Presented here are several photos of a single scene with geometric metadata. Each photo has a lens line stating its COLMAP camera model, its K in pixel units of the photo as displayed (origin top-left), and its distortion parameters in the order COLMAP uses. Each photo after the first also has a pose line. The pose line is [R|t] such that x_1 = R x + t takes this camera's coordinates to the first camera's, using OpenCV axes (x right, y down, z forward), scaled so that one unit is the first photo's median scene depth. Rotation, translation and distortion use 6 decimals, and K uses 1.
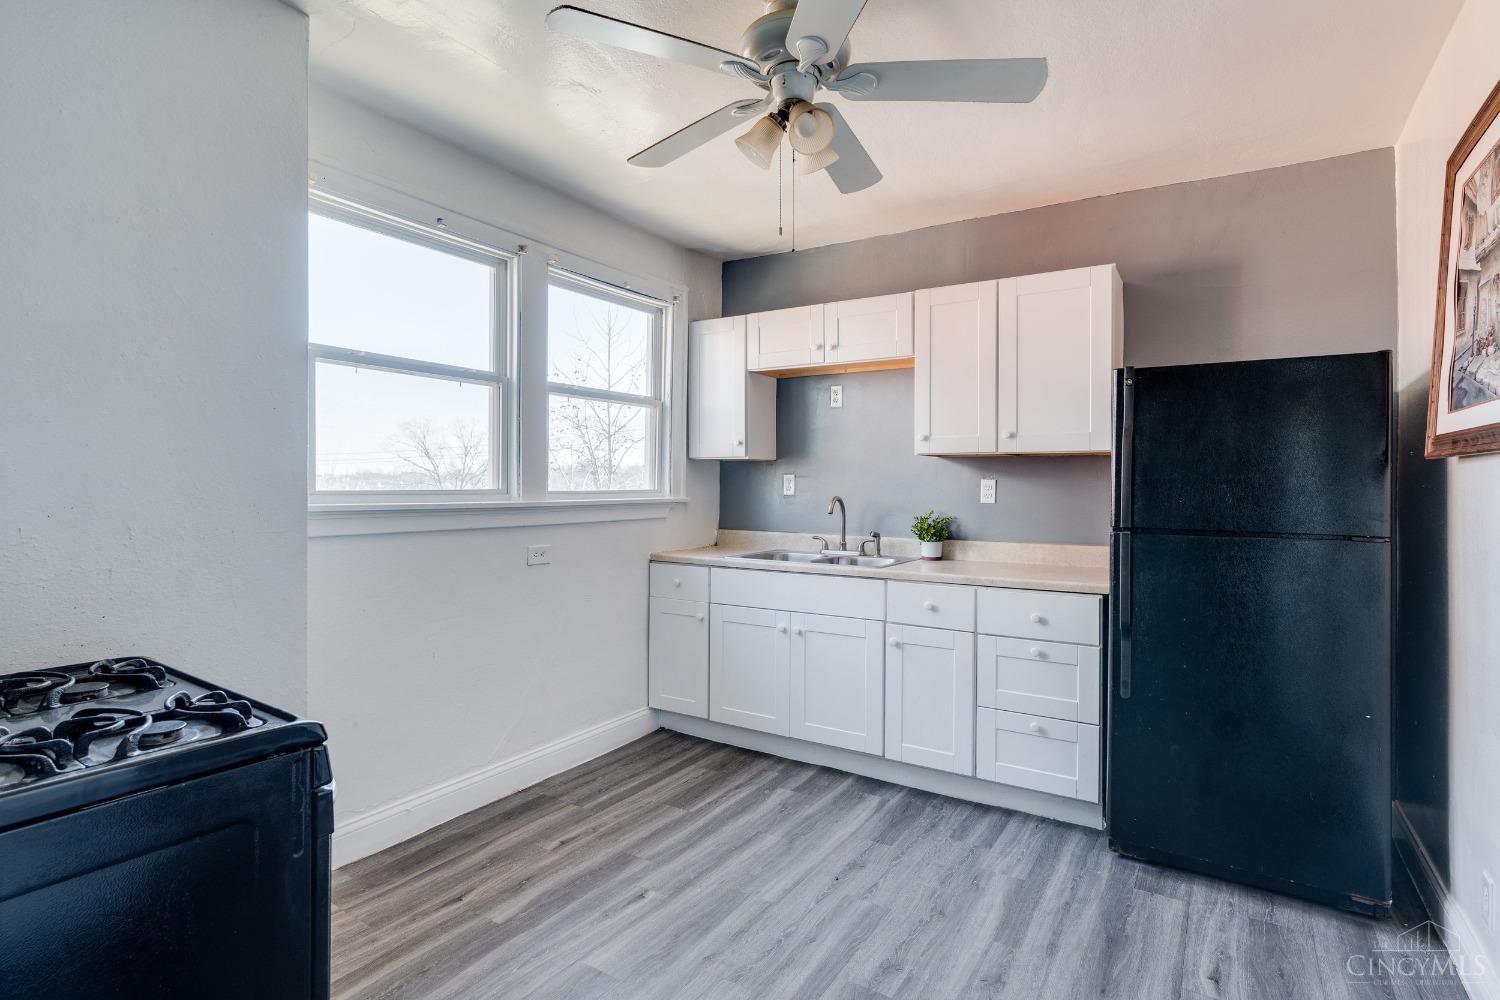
lens RADIAL K [[723.3, 0, 755.9], [0, 723.3, 488.6], [0, 0, 1]] dist [-0.006490, 0.002106]
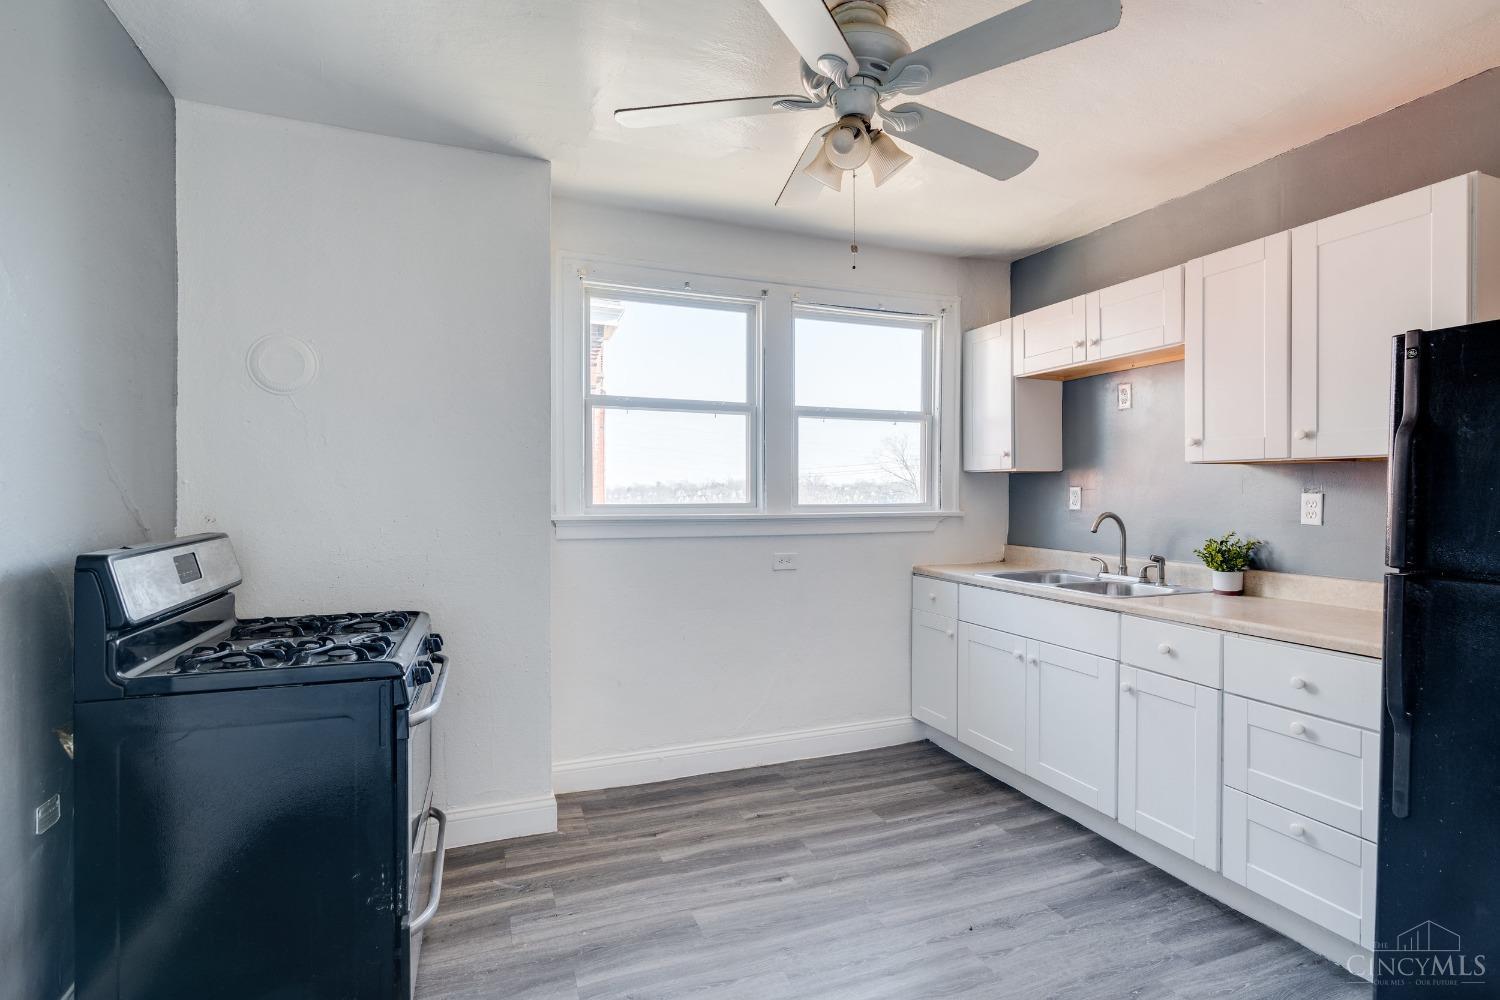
lens RADIAL K [[704.4, 0, 769.7], [0, 704.4, 497.5], [0, 0, 1]] dist [-0.009744, 0.004349]
pose [[0.817902, 0.001453, -0.575356, 0.321574], [-0.001603, 0.999999, 0.000247, -0.008178], [0.575356, 0.000720, 0.817903, 0.090951]]
